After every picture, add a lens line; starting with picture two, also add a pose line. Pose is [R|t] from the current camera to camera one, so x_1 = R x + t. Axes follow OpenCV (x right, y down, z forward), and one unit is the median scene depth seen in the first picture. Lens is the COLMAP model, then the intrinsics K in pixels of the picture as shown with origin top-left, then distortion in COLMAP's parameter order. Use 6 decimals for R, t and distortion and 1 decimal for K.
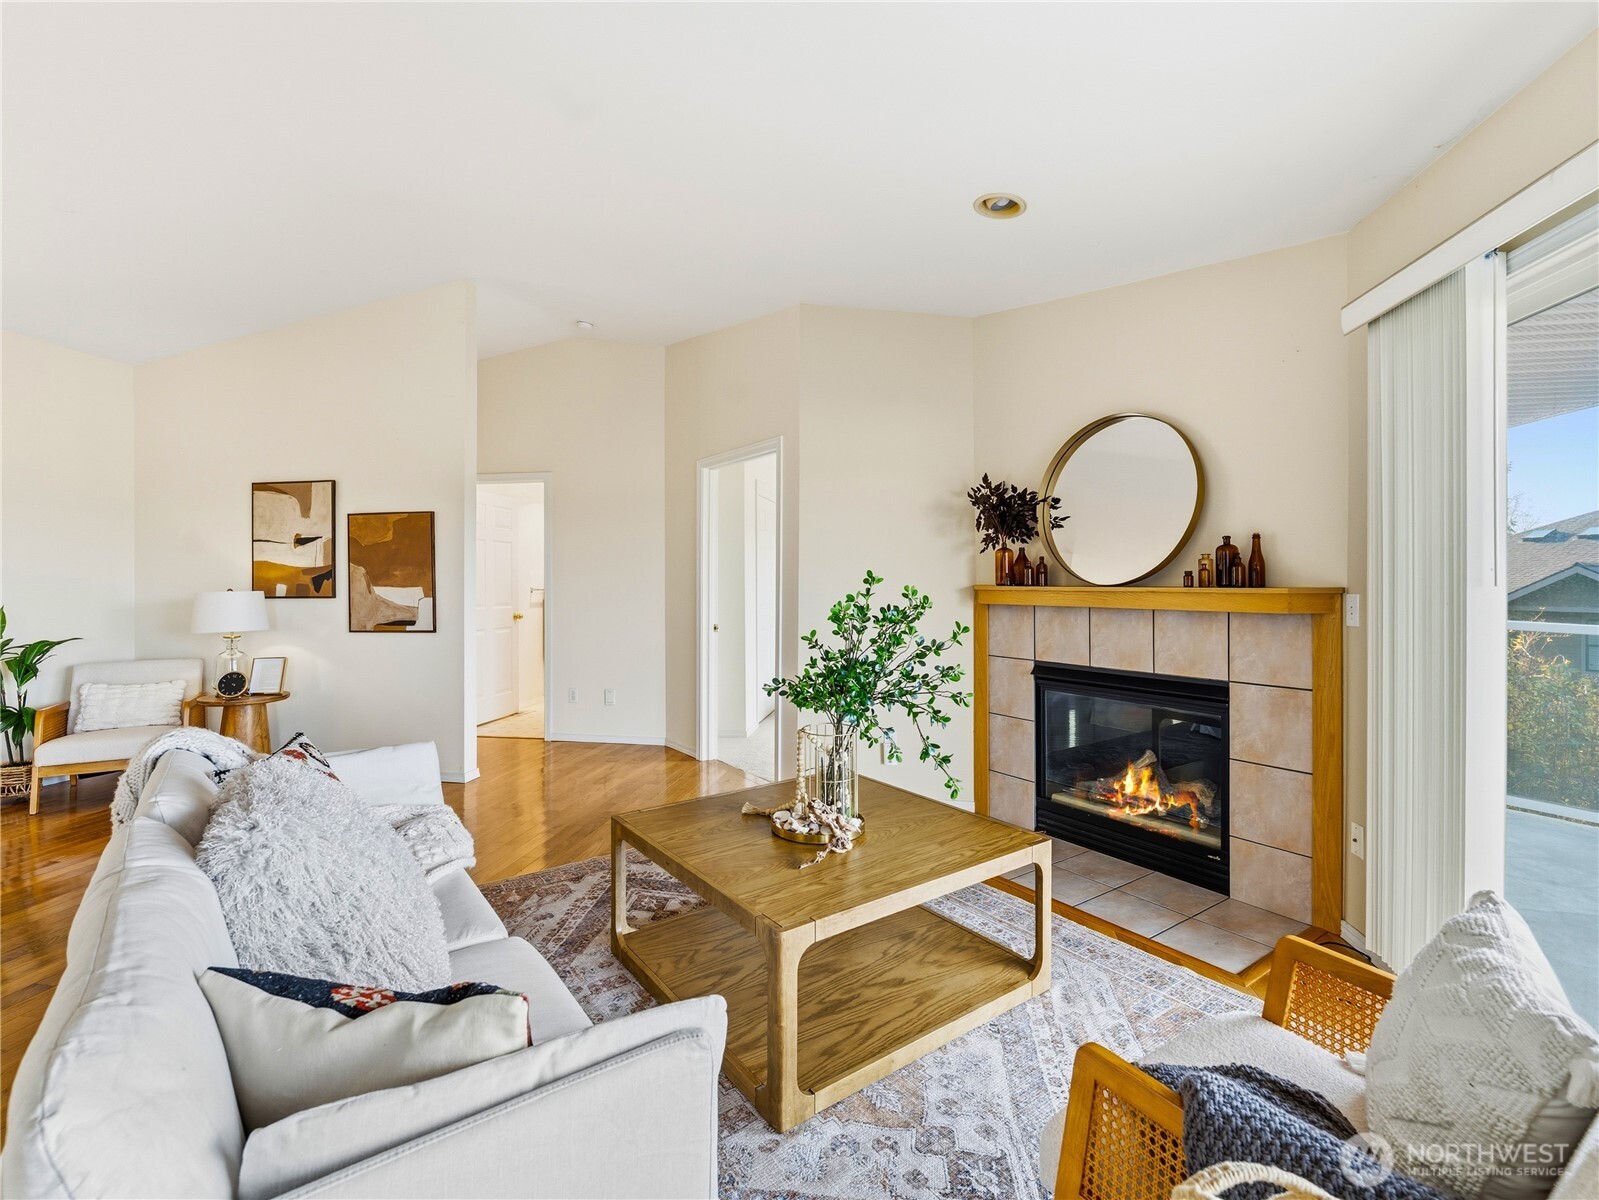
lens RADIAL K [[734.9, 0, 793.4], [0, 734.9, 581.5], [0, 0, 1]] dist [-0.000373, -0.000010]
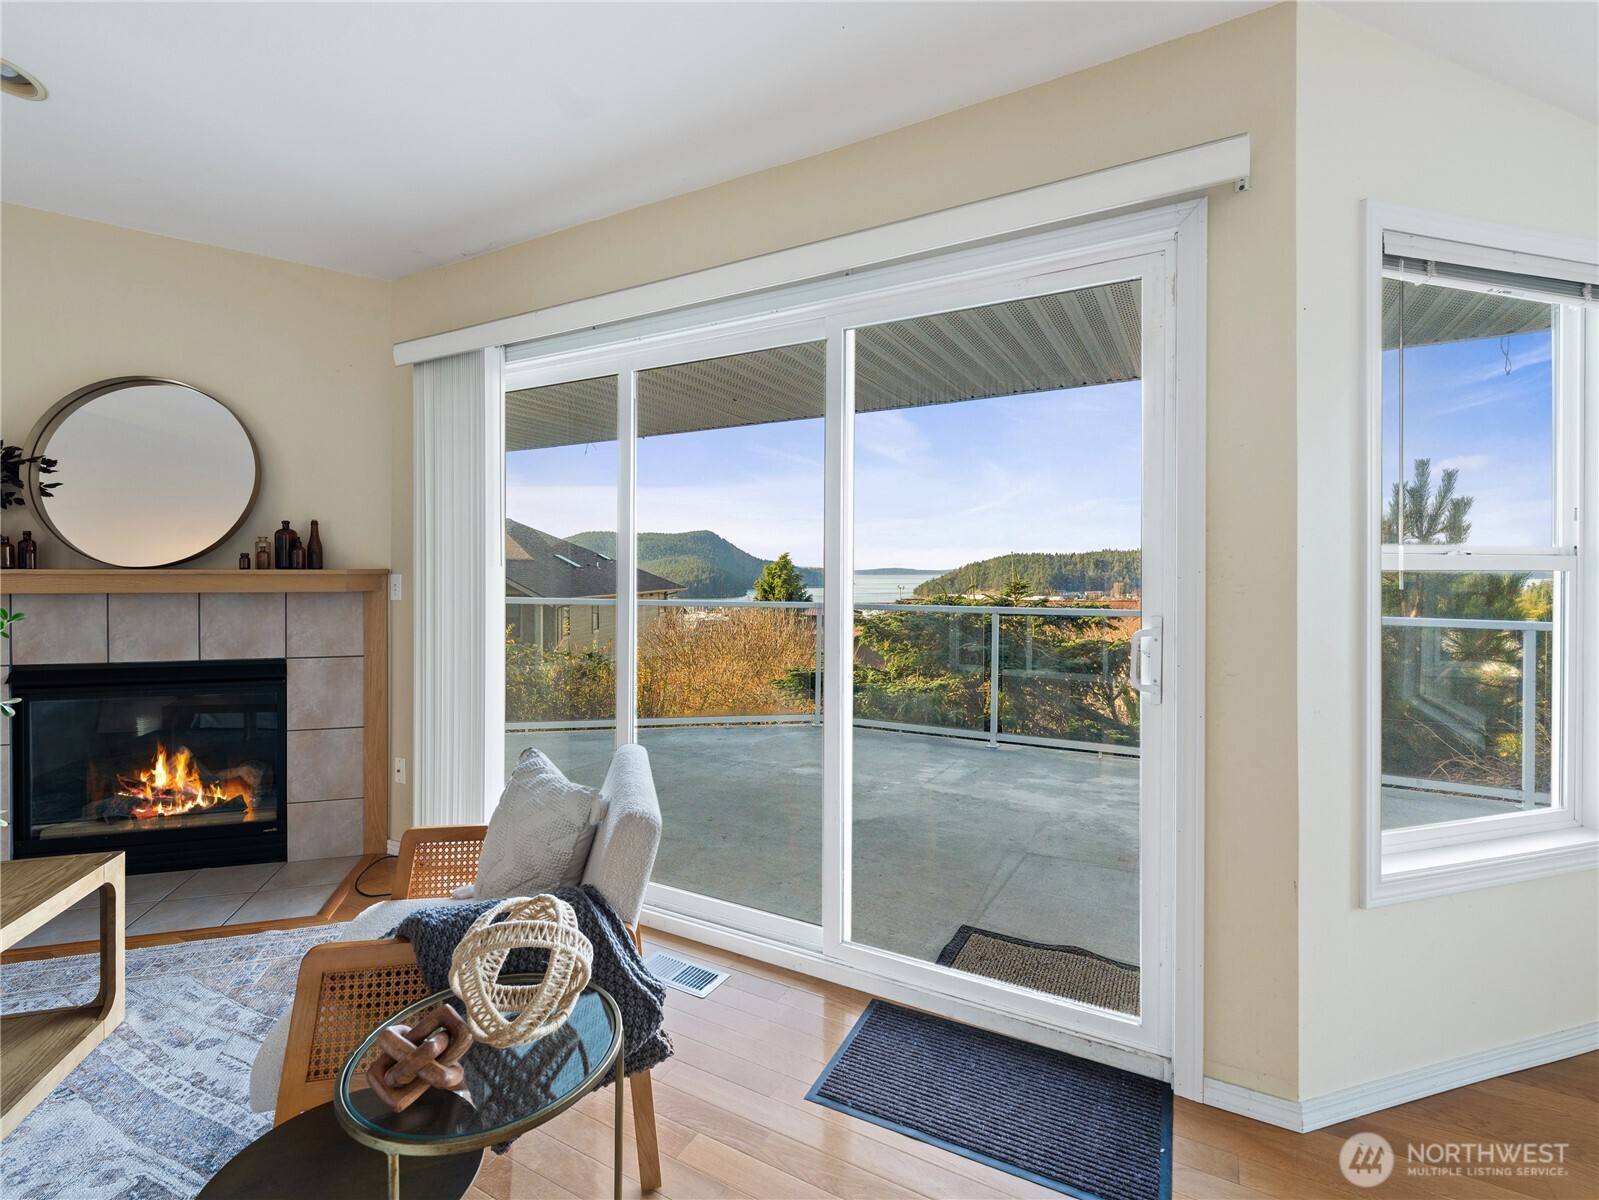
lens RADIAL K [[732.7, 0, 800.4], [0, 732.7, 575.5], [0, 0, 1]] dist [0.000356, -0.000184]
pose [[0.319902, -0.005055, 0.947437, -0.170642], [0.000309, 0.999986, 0.005231, 0.011503], [-0.947451, -0.001381, 0.319899, -0.040143]]
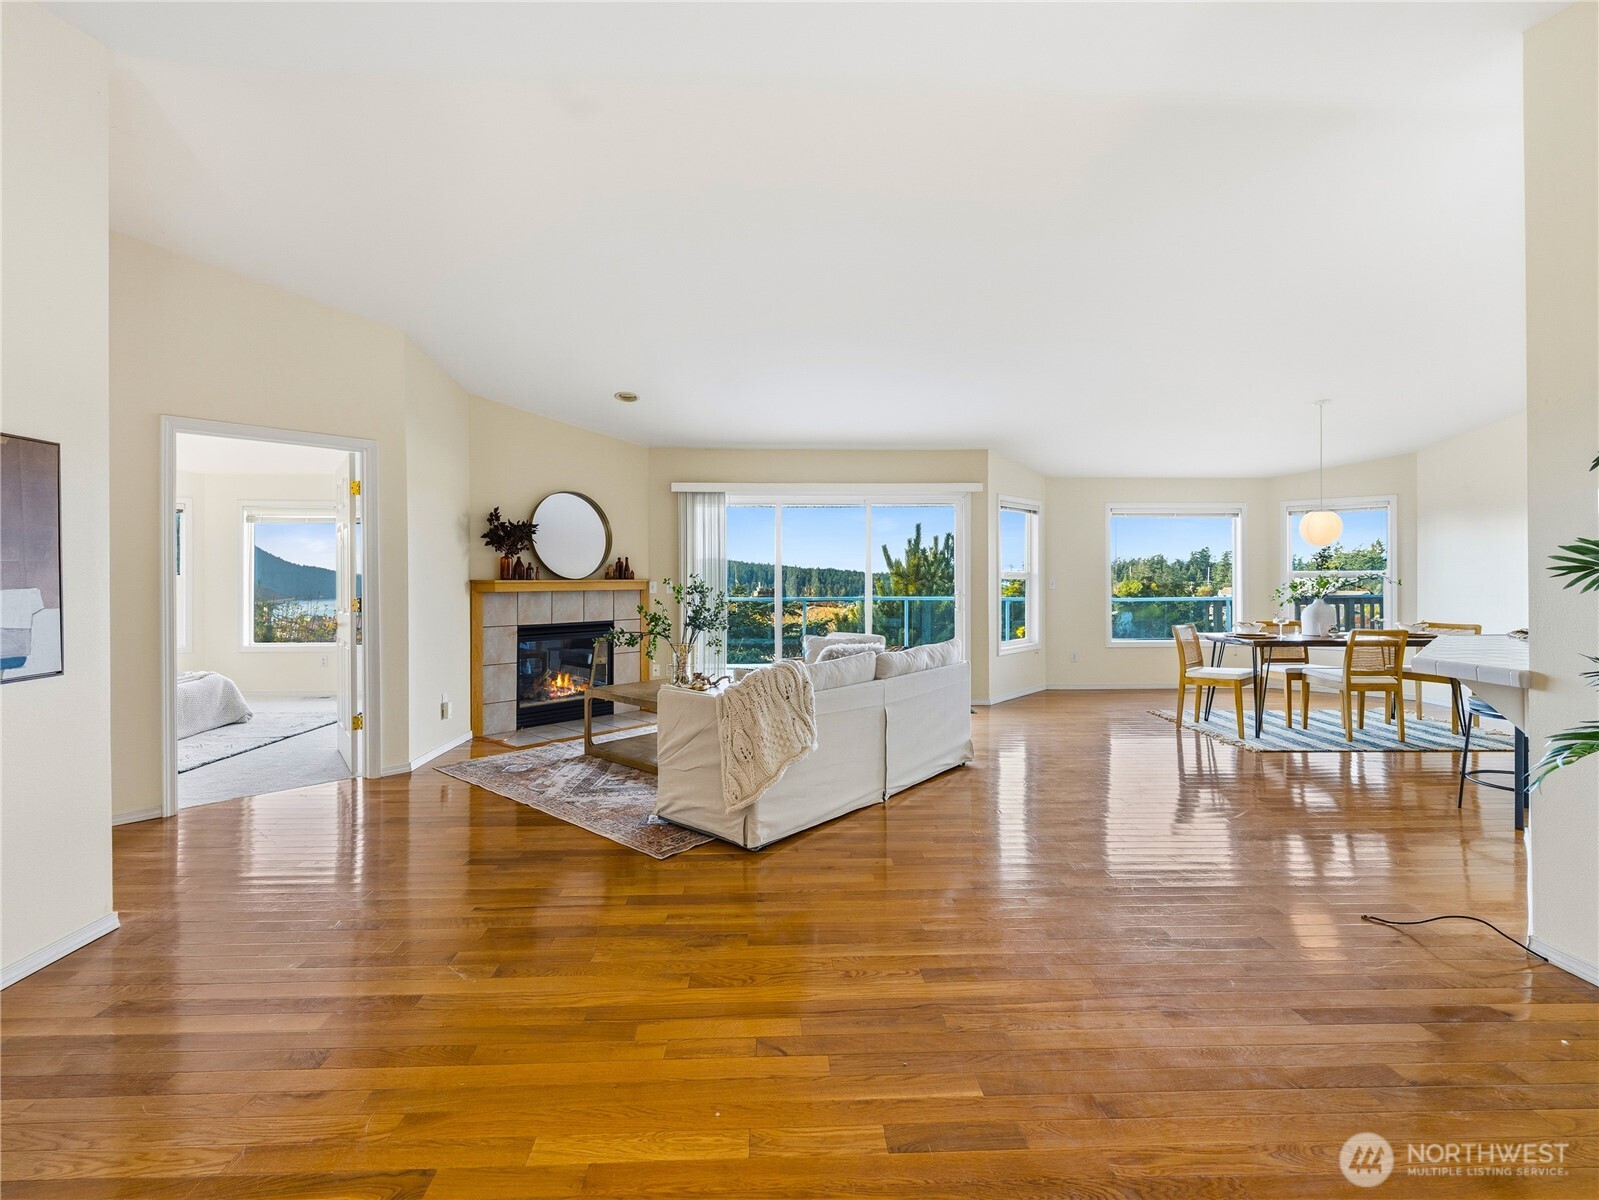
lens RADIAL K [[734.9, 0, 793.4], [0, 734.9, 581.5], [0, 0, 1]] dist [-0.000373, -0.000010]
pose [[-0.219173, -0.004805, 0.975674, -1.771122], [0.004452, 0.999973, 0.005925, 0.002957], [-0.975676, 0.005642, -0.219146, 0.954179]]
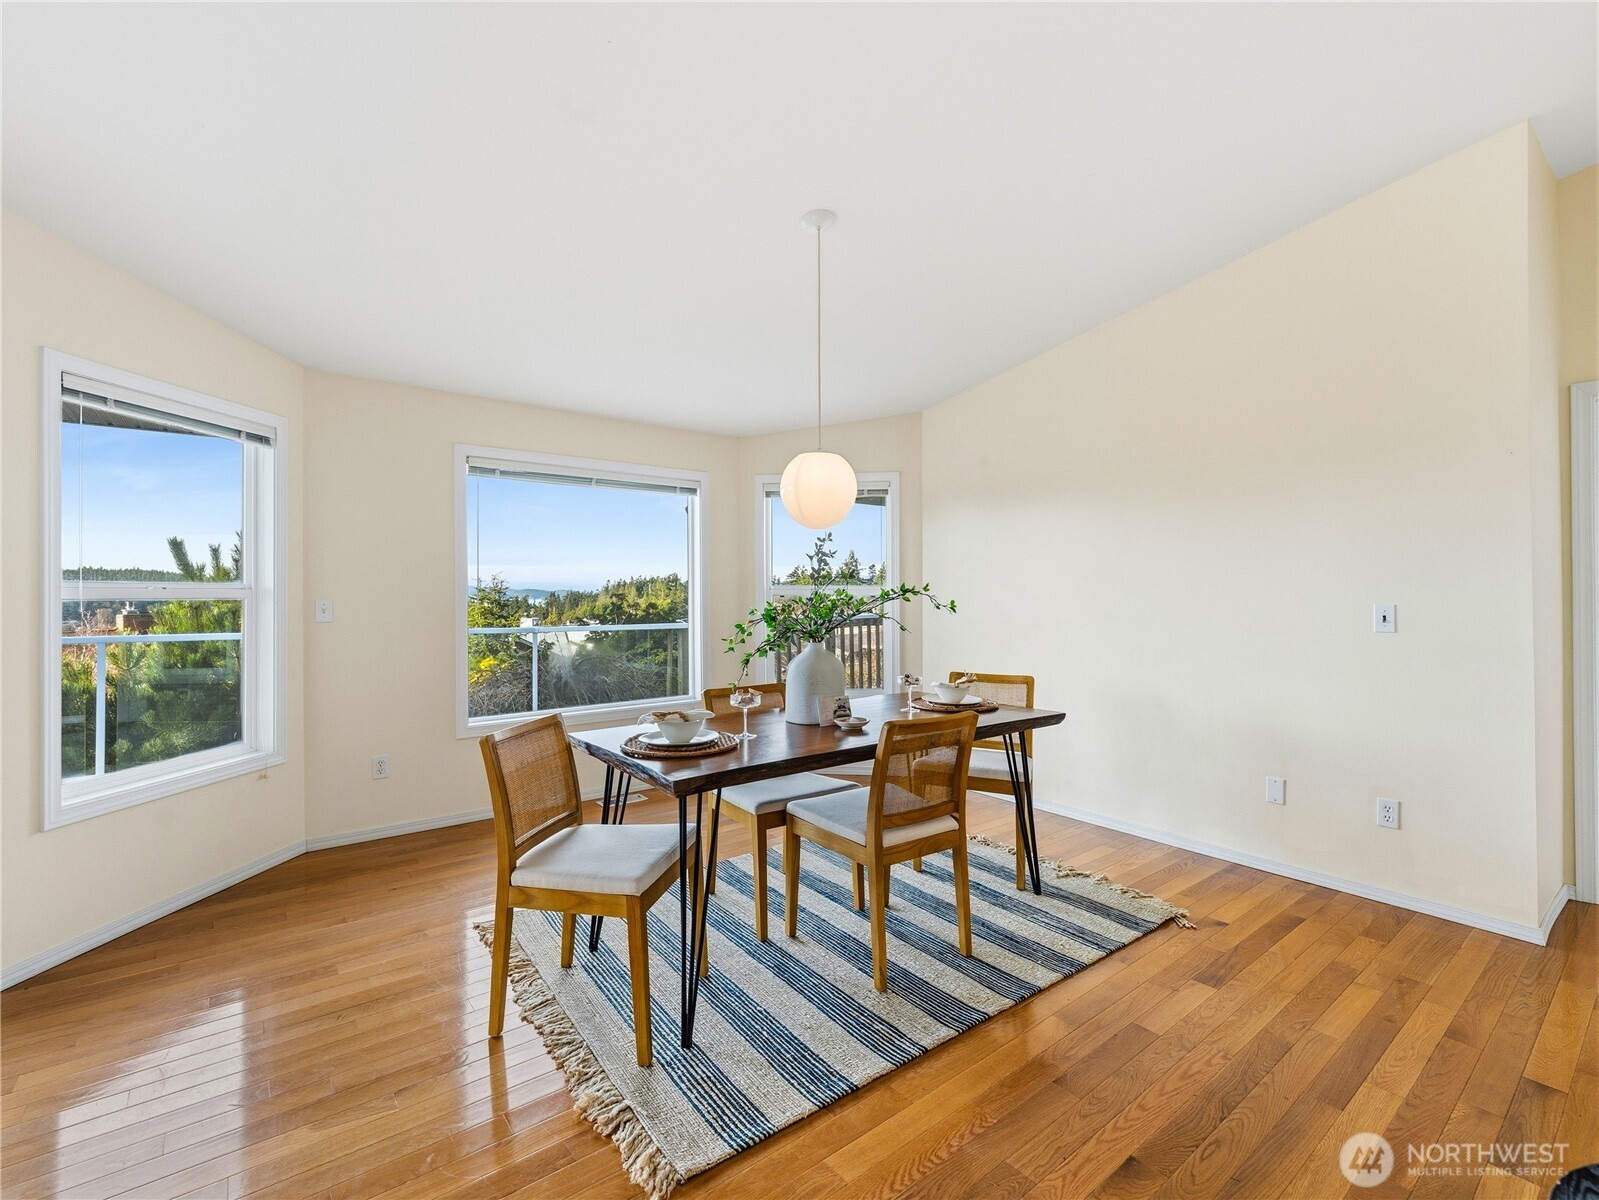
lens RADIAL K [[724.4, 0, 799.5], [0, 724.4, 600.0], [0, 0, 1]] dist [-0.000370, -0.000280]
pose [[-0.753235, -0.006313, 0.657721, -0.675072], [0.000865, 0.999944, 0.010589, 0.003800], [-0.657751, 0.008545, -0.753187, -0.224093]]
